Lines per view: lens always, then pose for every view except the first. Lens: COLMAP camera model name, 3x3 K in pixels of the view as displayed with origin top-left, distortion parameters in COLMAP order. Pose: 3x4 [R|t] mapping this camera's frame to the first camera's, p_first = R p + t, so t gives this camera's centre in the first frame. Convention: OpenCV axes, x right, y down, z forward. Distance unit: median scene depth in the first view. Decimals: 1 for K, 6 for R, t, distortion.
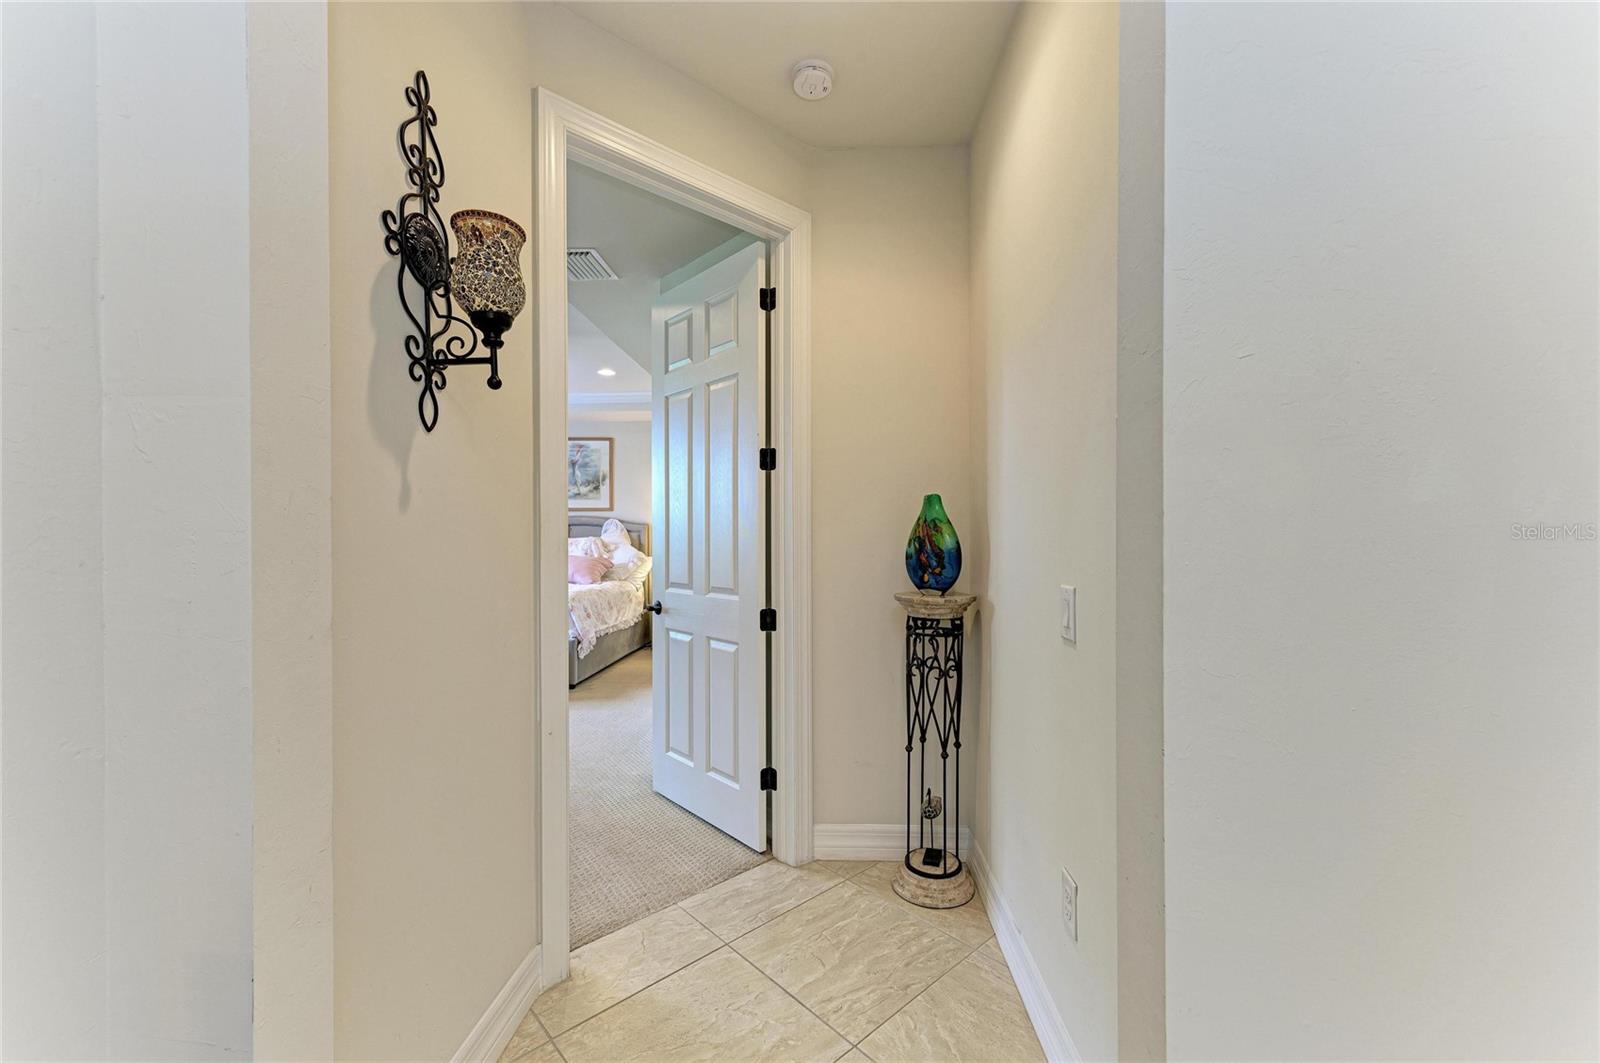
lens RADIAL K [[639.3, 0, 803.3], [0, 639.3, 536.4], [0, 0, 1]] dist [0.009689, -0.000813]
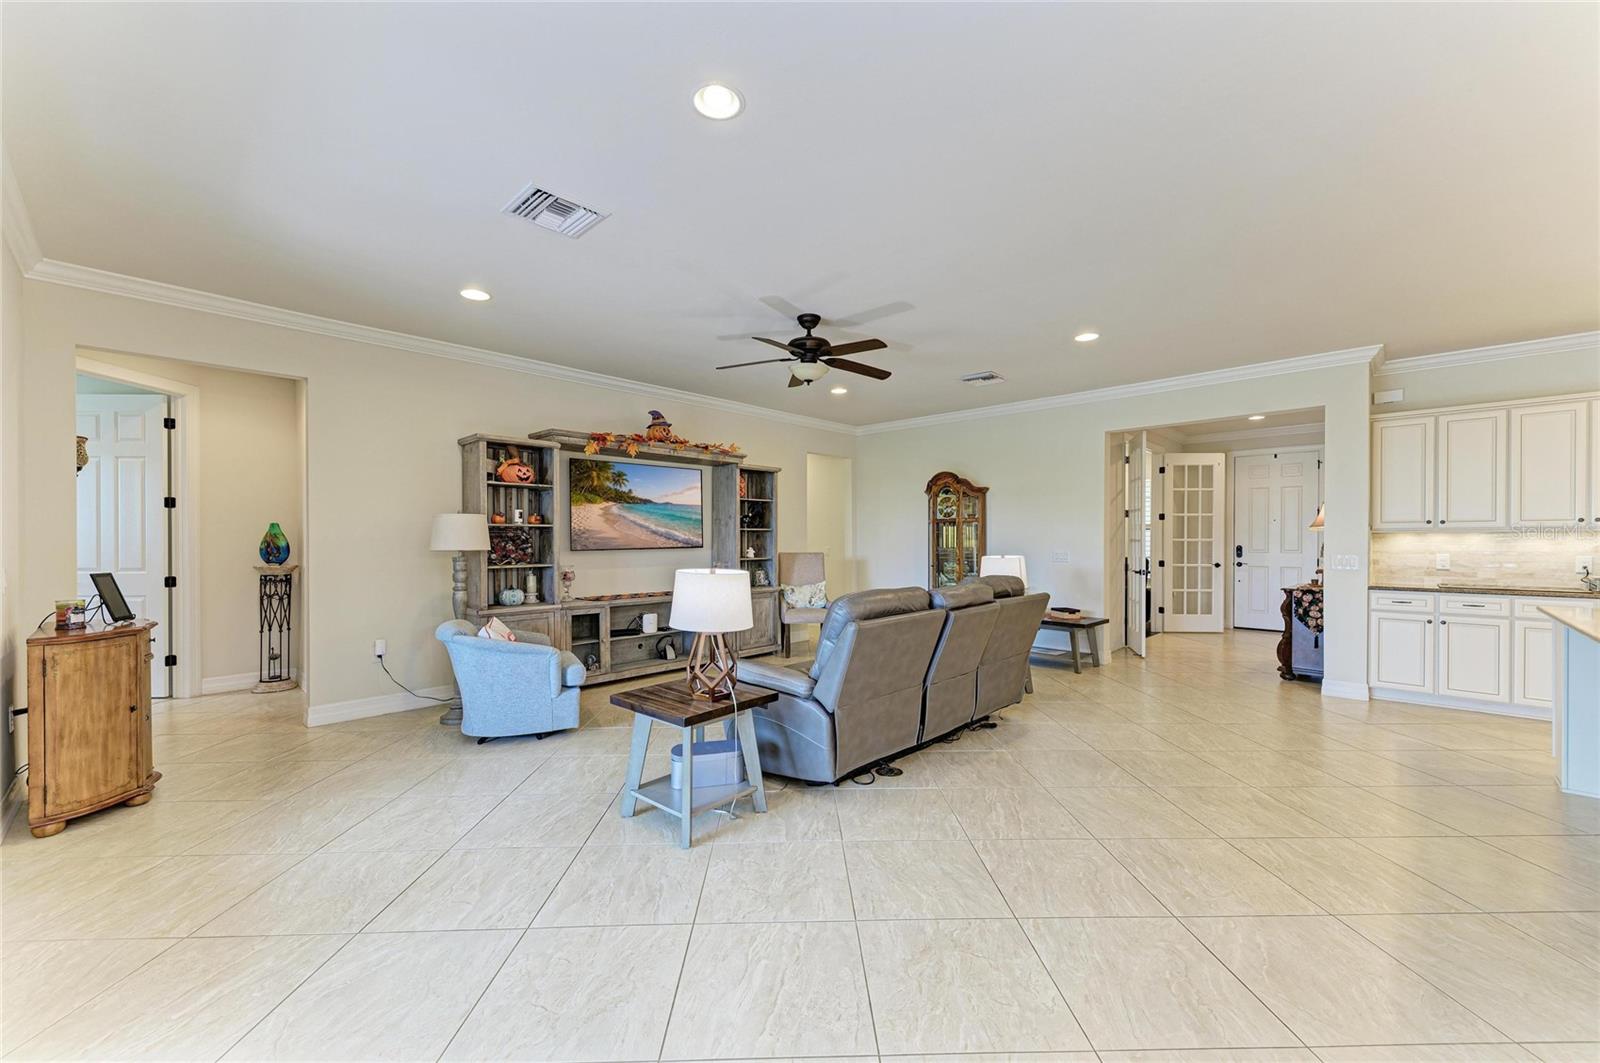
lens RADIAL K [[639.3, 0, 810.6], [0, 639.3, 542.8], [0, 0, 1]] dist [0.009689, -0.000813]
pose [[0.645453, -0.001904, 0.763798, -0.329761], [0.001268, 0.999998, 0.001421, 0.006469], [-0.763799, 0.000051, 0.645454, -2.014140]]
